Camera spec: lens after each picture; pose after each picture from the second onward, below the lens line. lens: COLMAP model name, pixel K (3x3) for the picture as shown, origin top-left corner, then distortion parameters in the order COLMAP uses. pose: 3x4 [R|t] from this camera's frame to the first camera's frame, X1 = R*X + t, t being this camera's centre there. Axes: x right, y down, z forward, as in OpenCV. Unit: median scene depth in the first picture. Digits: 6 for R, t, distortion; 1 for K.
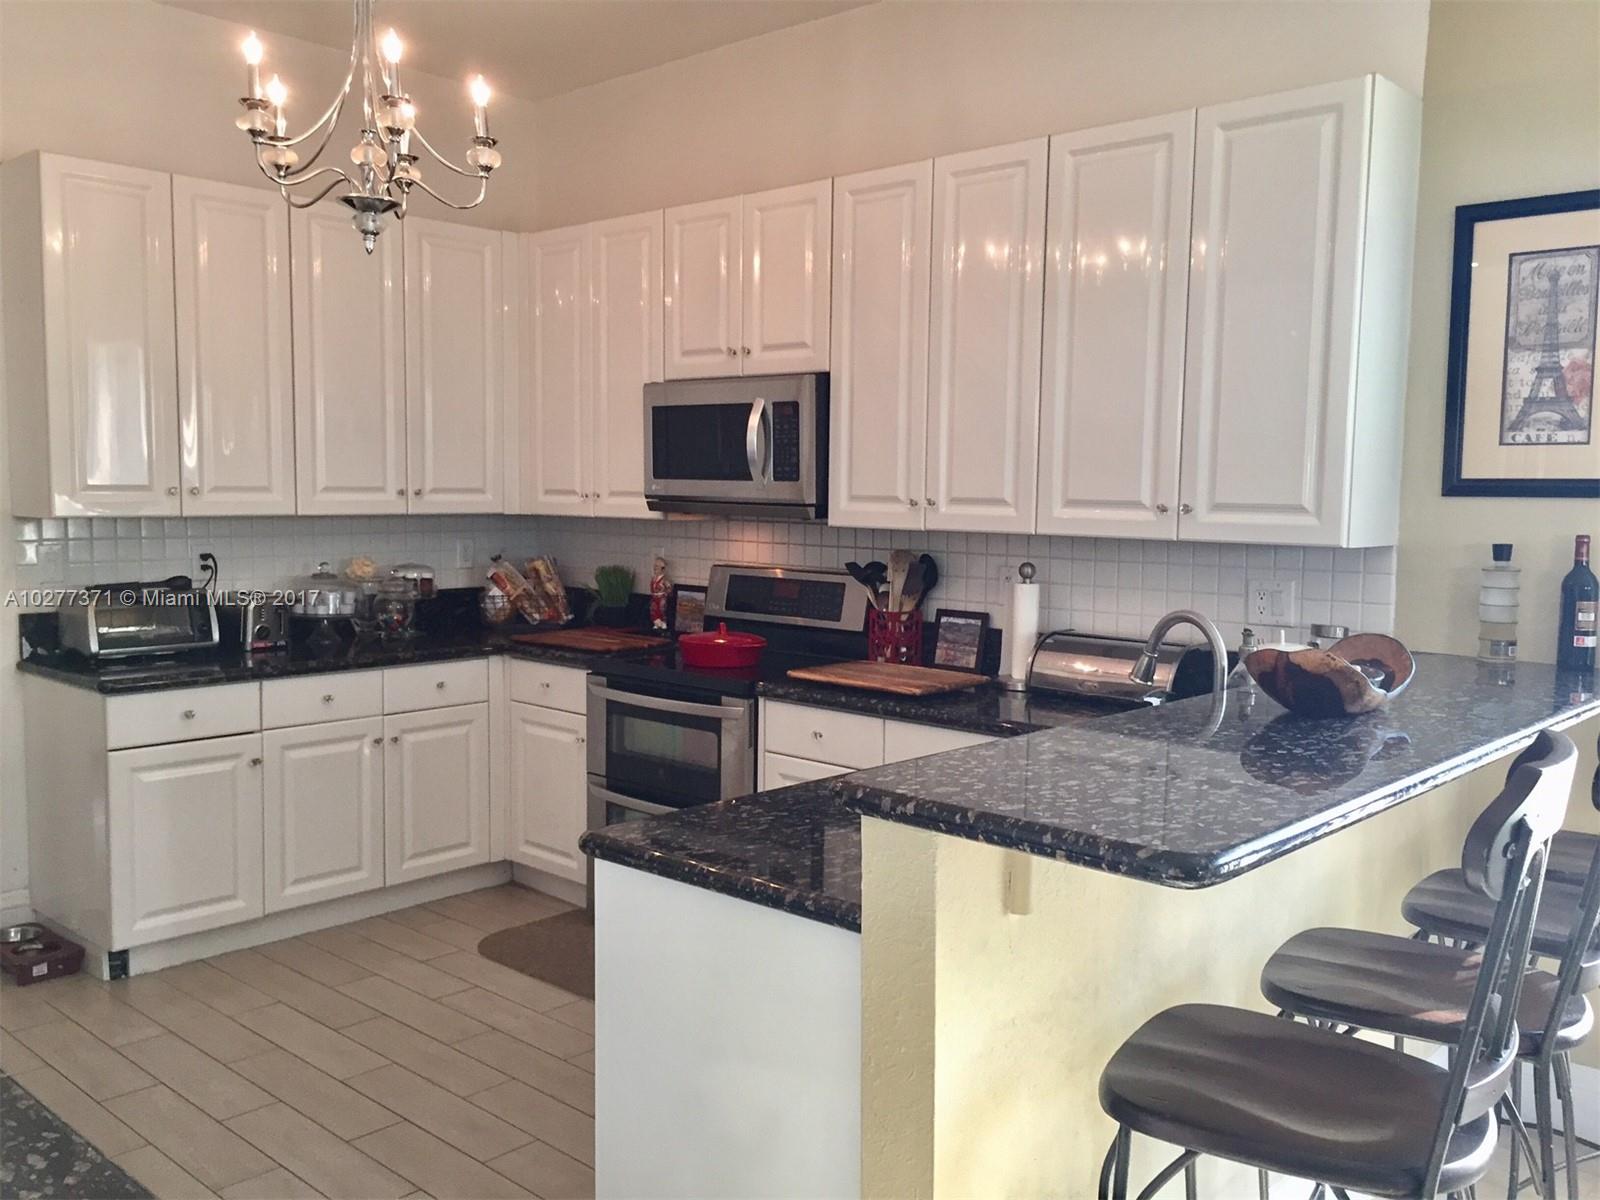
lens RADIAL K [[1359.2, 0, 807.0], [0, 1359.2, 586.0], [0, 0, 1]] dist [0.056825, -0.079008]
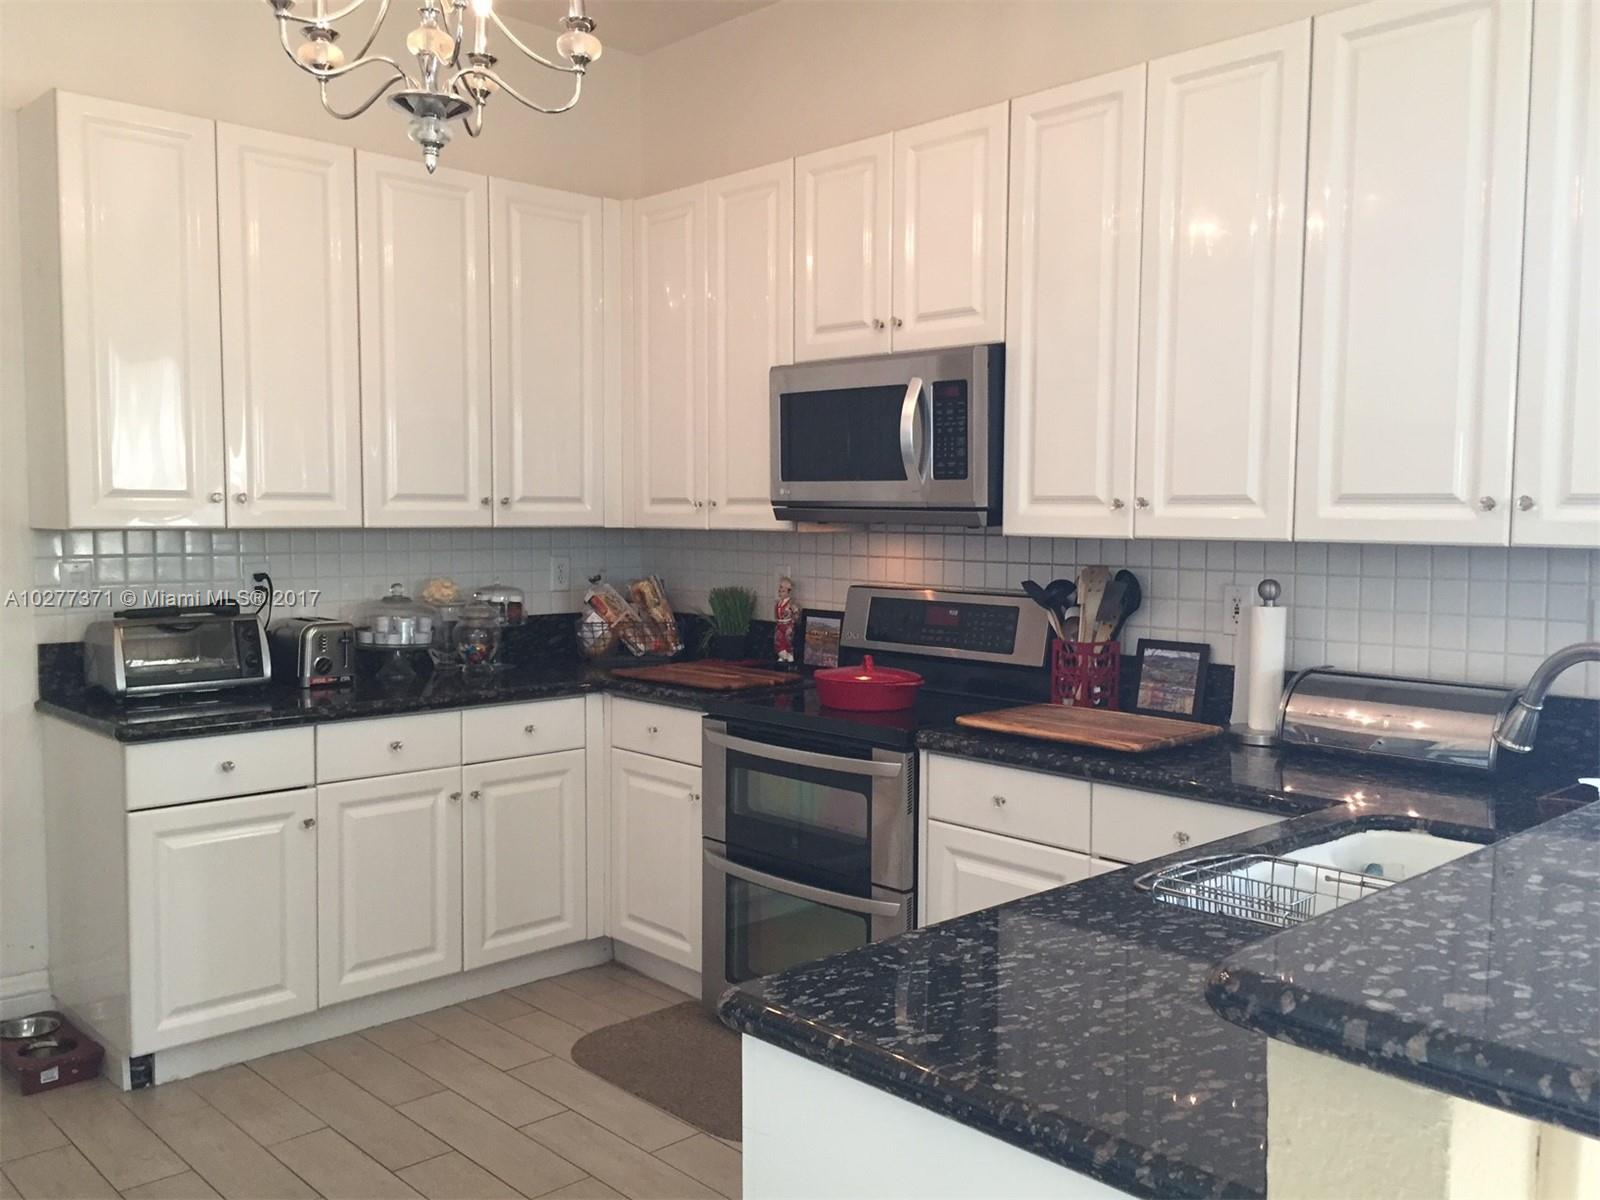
lens RADIAL K [[1359.2, 0, 802.1], [0, 1359.2, 591.9], [0, 0, 1]] dist [0.056825, -0.079008]
pose [[0.997251, -0.001653, -0.074084, -0.042371], [0.000430, 0.999863, -0.016520, 0.002437], [0.074101, 0.016442, 0.997115, 0.190037]]
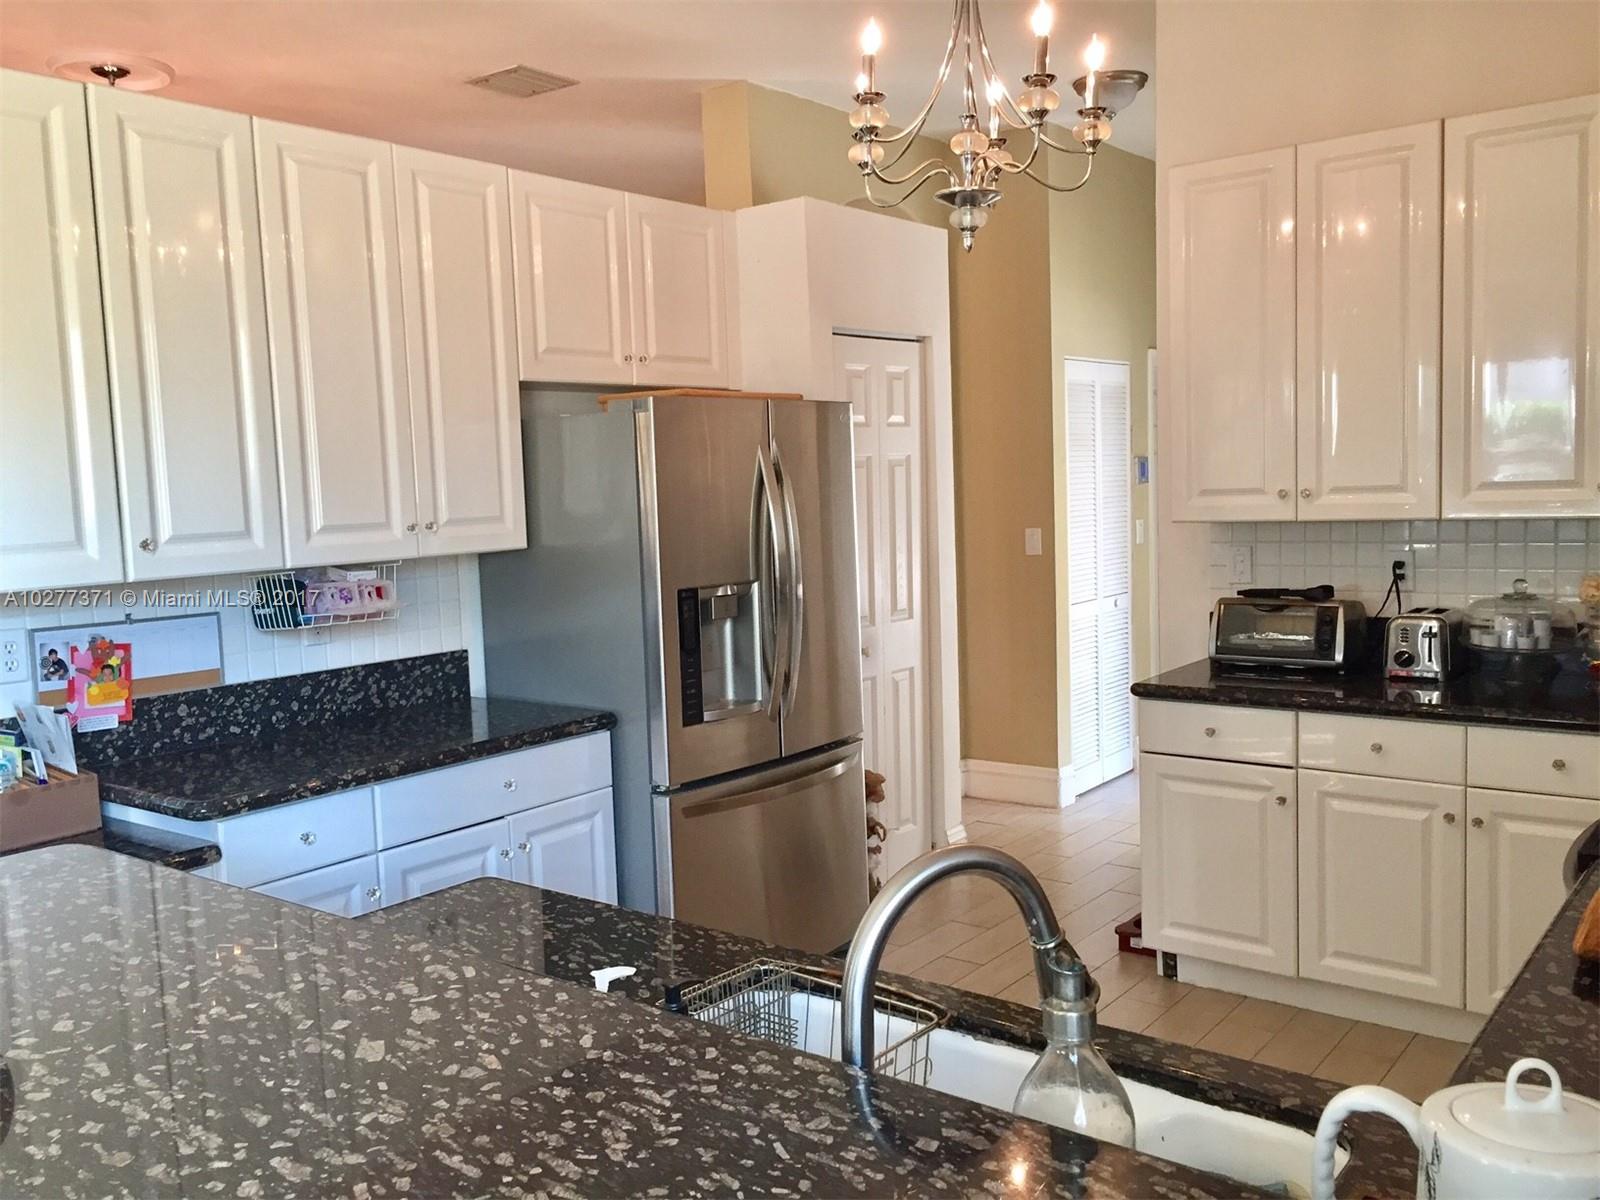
lens RADIAL K [[1359.2, 0, 813.6], [0, 1359.2, 596.5], [0, 0, 1]] dist [0.056825, -0.079008]
pose [[0.070331, 0.073467, -0.994815, 0.435983], [-0.039682, 0.996701, 0.070801, -0.052353], [0.996734, 0.034497, 0.073014, 0.612467]]
